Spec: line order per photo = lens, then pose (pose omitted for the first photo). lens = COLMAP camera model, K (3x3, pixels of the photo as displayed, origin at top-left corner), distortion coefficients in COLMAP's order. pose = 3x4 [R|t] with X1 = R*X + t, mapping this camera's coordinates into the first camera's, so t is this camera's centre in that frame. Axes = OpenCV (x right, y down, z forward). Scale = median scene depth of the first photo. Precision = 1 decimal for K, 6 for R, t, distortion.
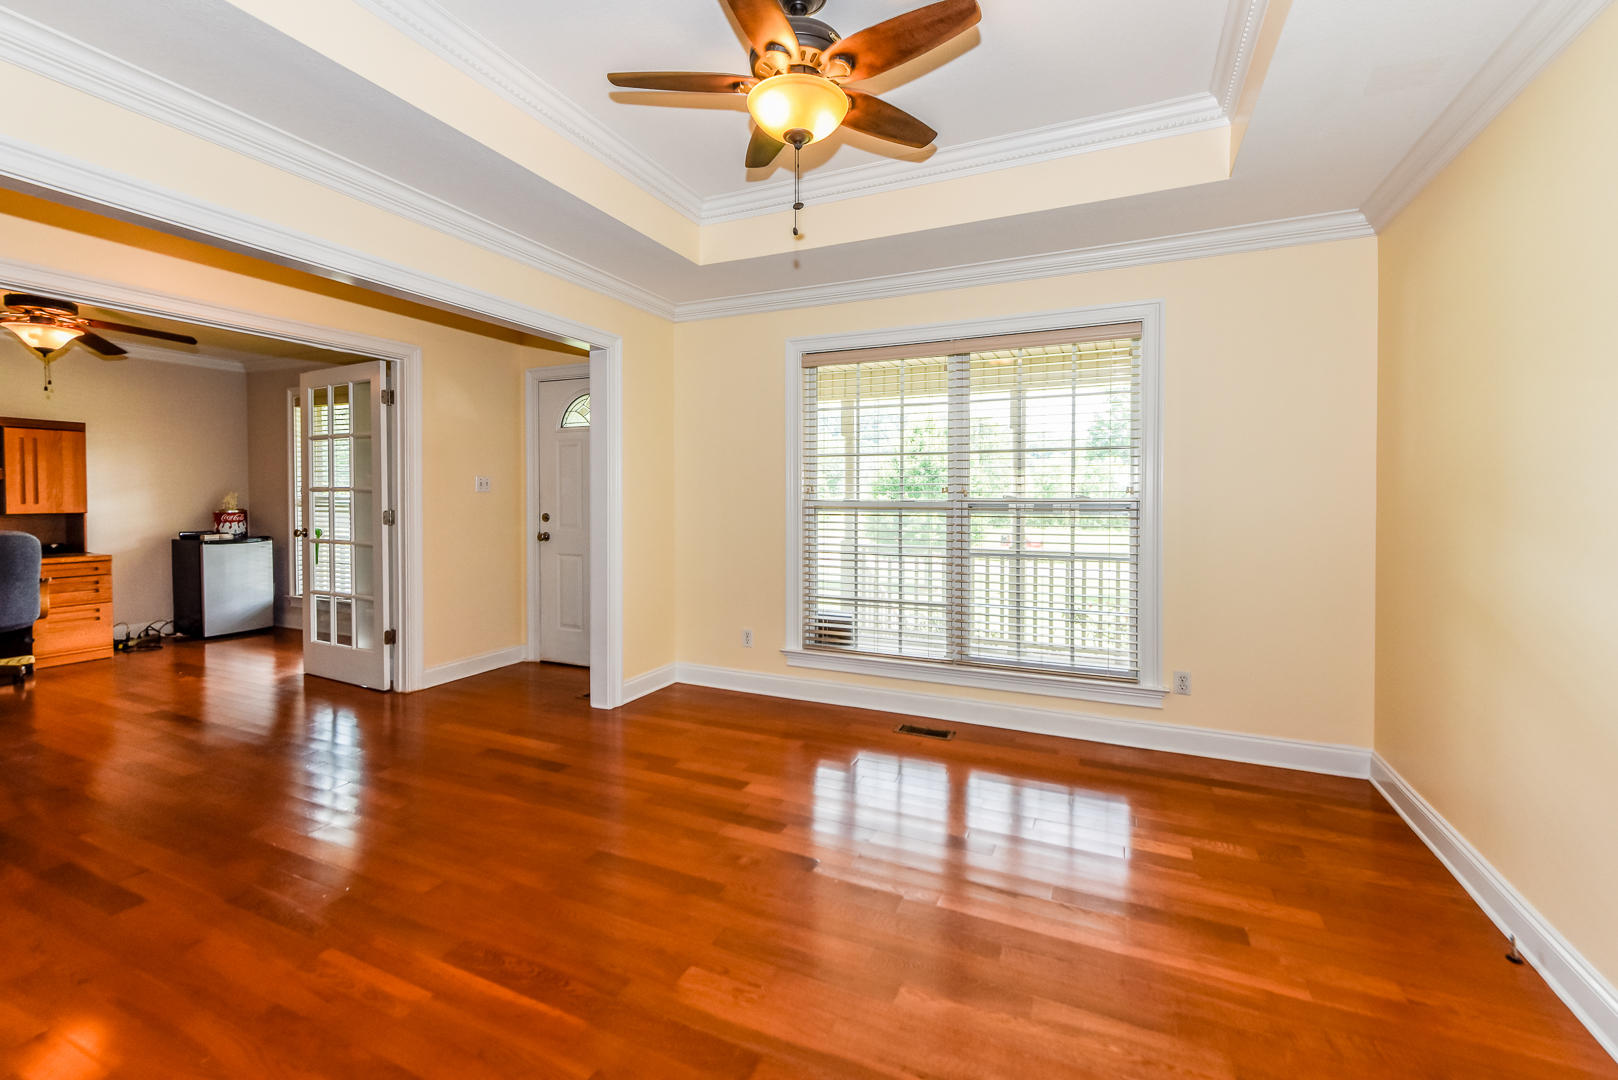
lens RADIAL K [[640.2, 0, 832.6], [0, 640.2, 501.5], [0, 0, 1]] dist [0.002424, 0.000071]
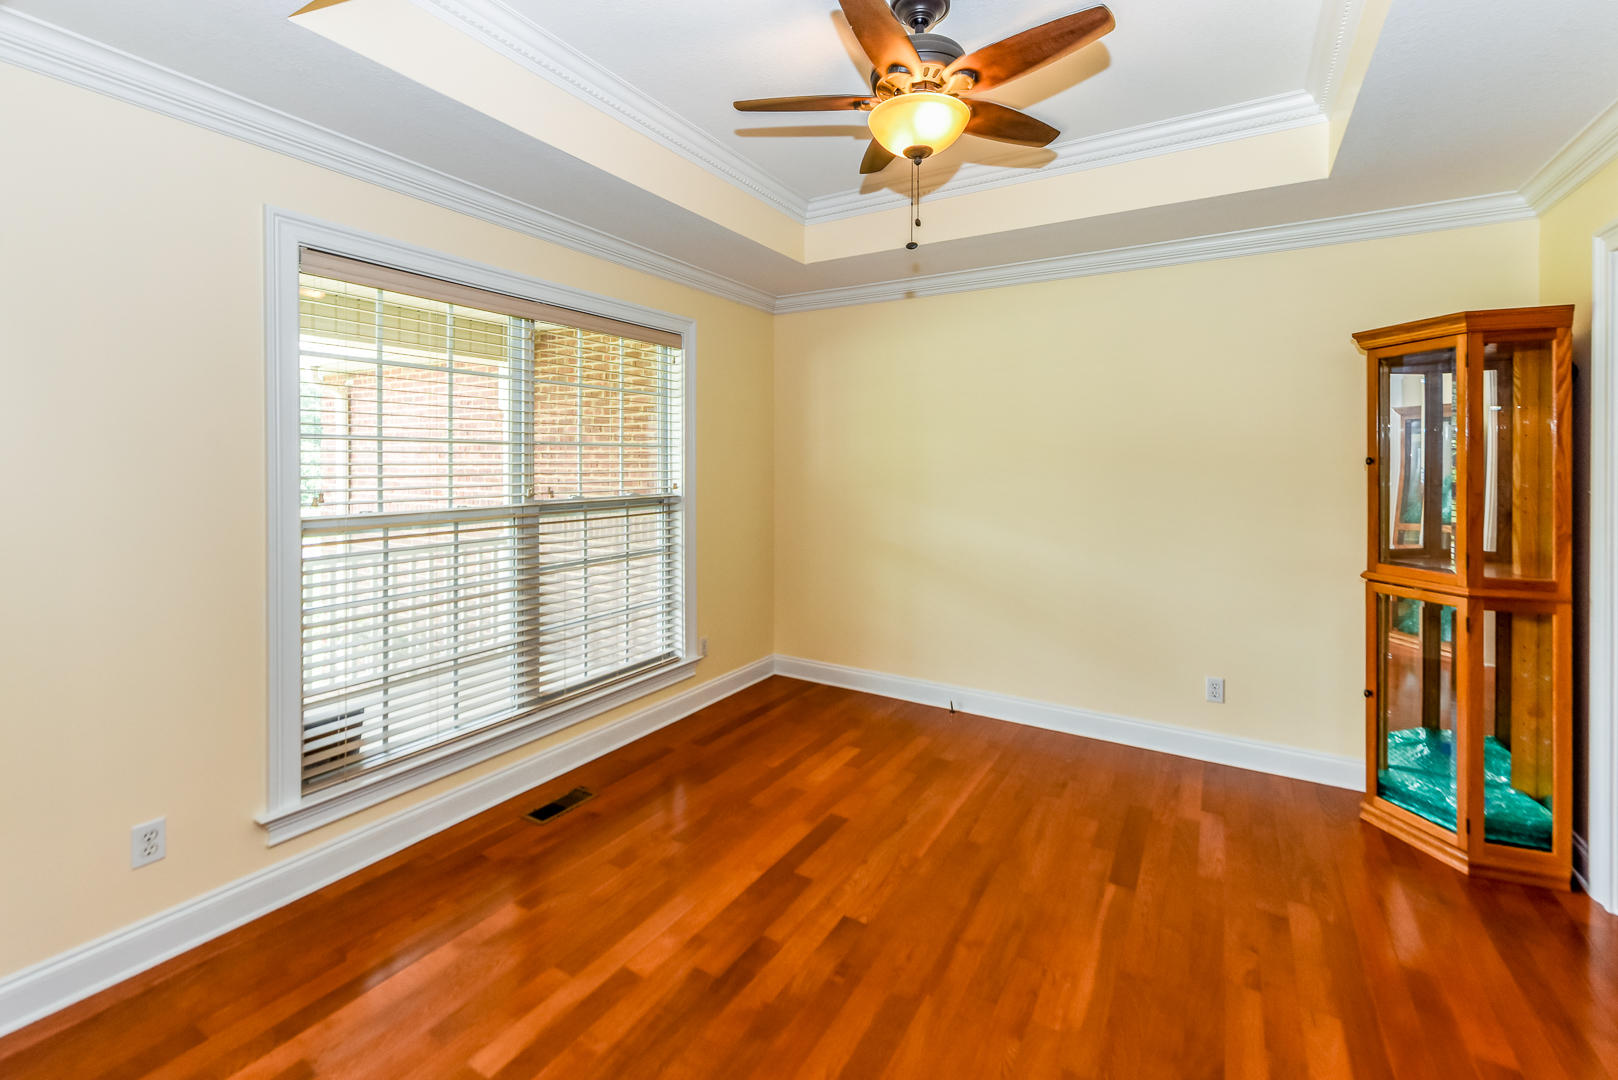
lens RADIAL K [[682.0, 0, 805.3], [0, 682.0, 470.9], [0, 0, 1]] dist [0.001538, 0.000217]
pose [[0.155520, -0.009626, 0.987786, -0.564260], [0.011994, 0.999897, 0.007856, -0.044358], [-0.987760, 0.010626, 0.155619, 0.519638]]
